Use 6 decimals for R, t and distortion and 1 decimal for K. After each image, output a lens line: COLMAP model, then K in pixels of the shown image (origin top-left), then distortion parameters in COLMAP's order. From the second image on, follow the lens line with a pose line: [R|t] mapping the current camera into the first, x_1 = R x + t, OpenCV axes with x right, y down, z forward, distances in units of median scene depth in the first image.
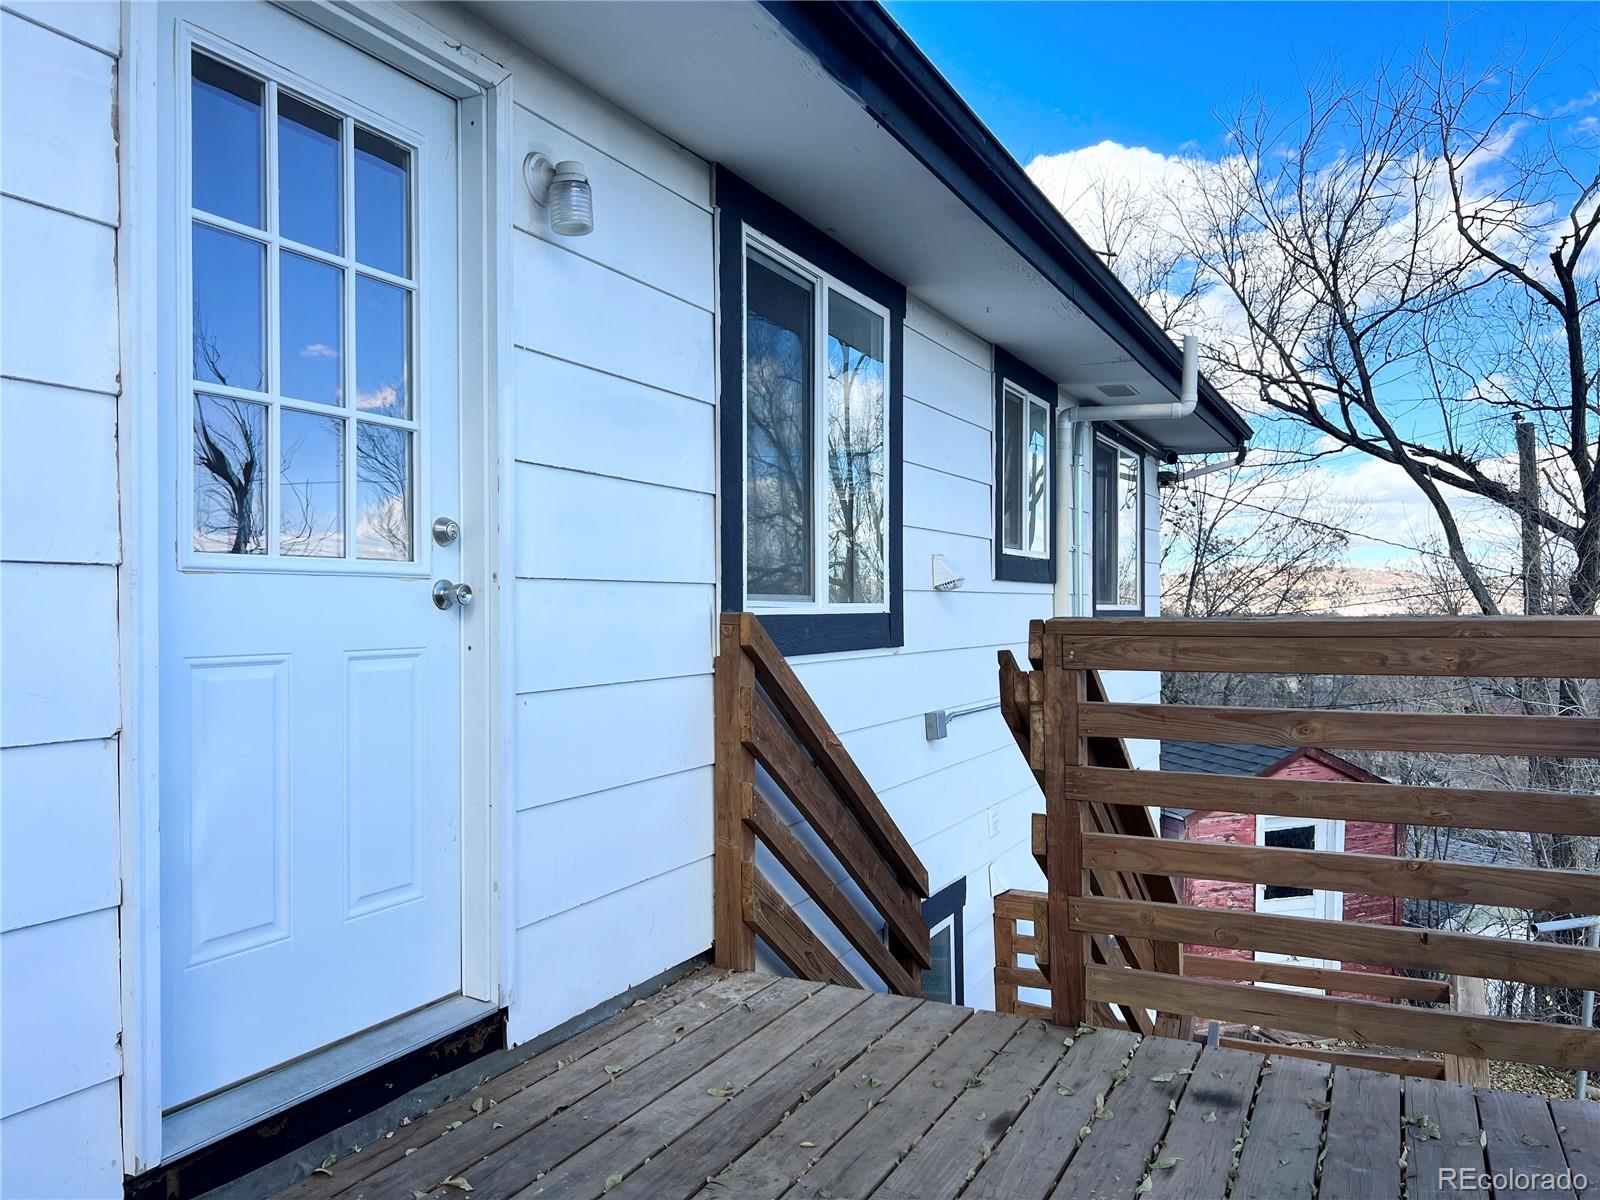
lens RADIAL K [[1216.6, 0, 800.0], [0, 1216.6, 600.0], [0, 0, 1]] dist [0.002587, 0.001277]
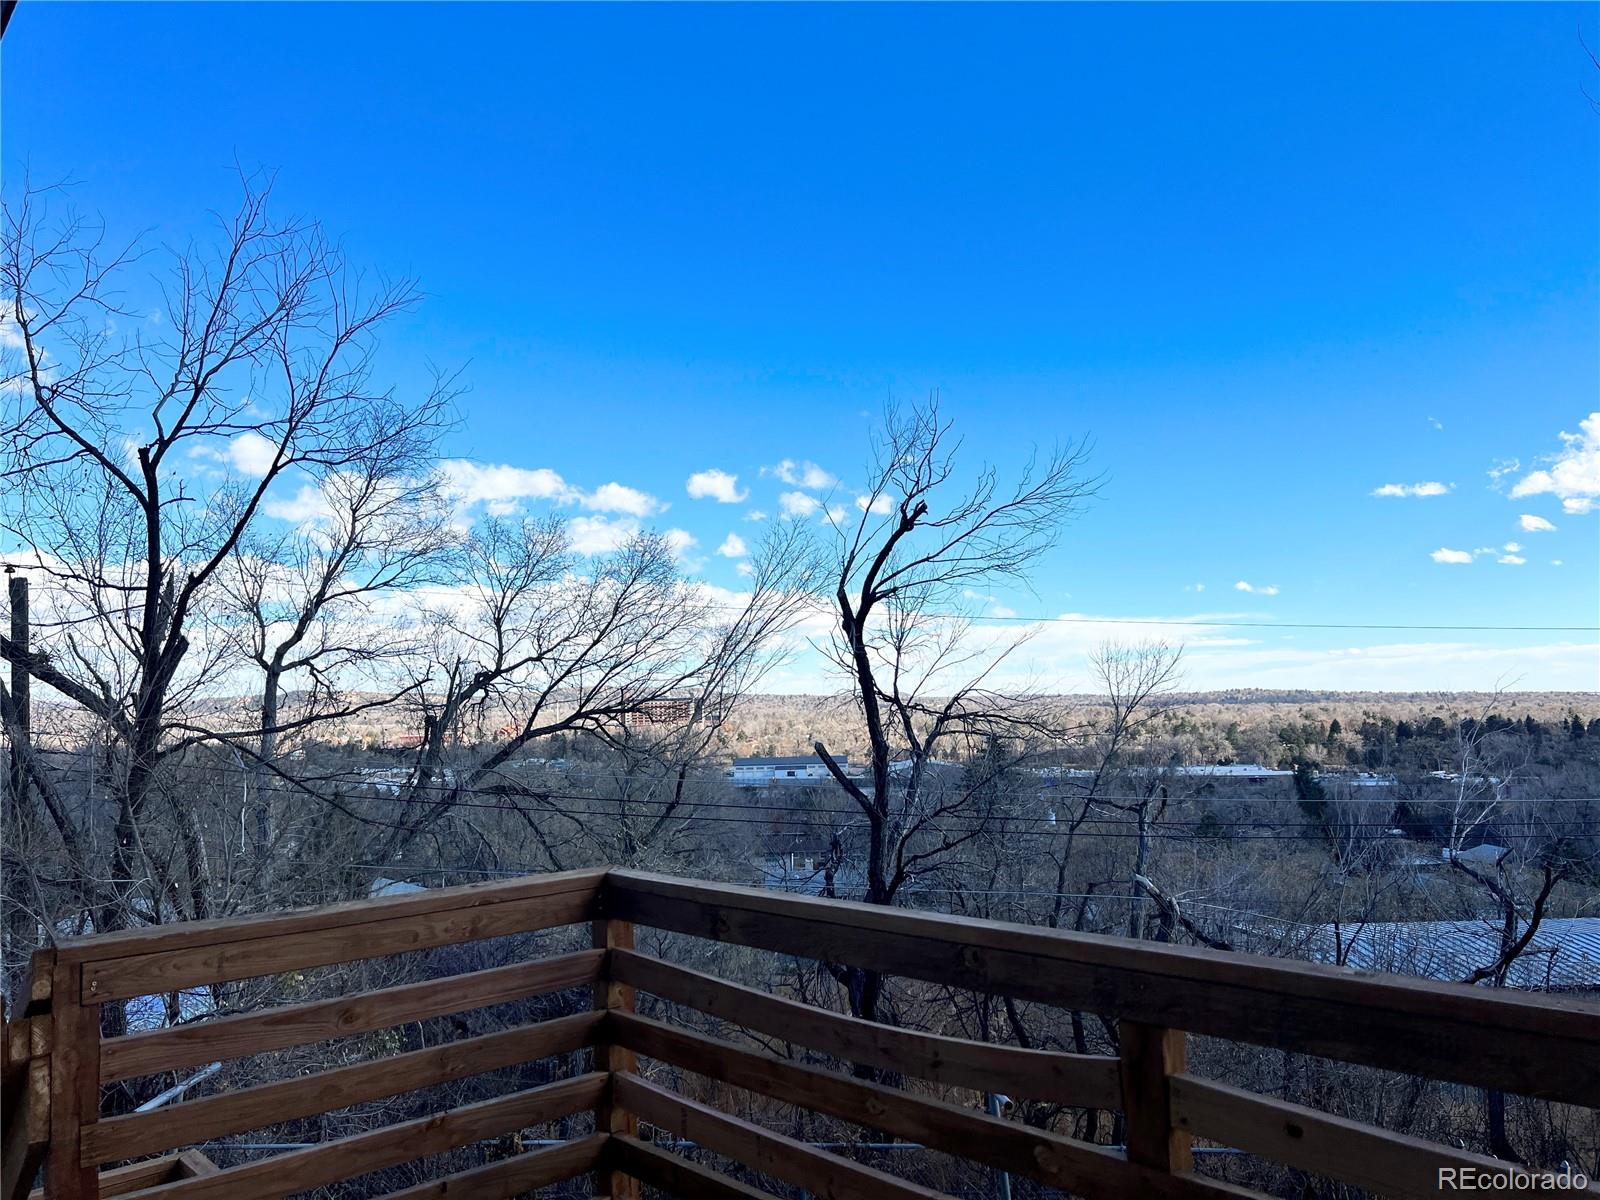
lens RADIAL K [[1216.6, 0, 800.0], [0, 1216.6, 600.0], [0, 0, 1]] dist [0.002587, 0.001277]
pose [[0.381042, 0.072944, 0.921676, -0.375784], [0.023470, 0.995798, -0.088514, -0.131531], [-0.924260, 0.055359, 0.377729, 0.222626]]
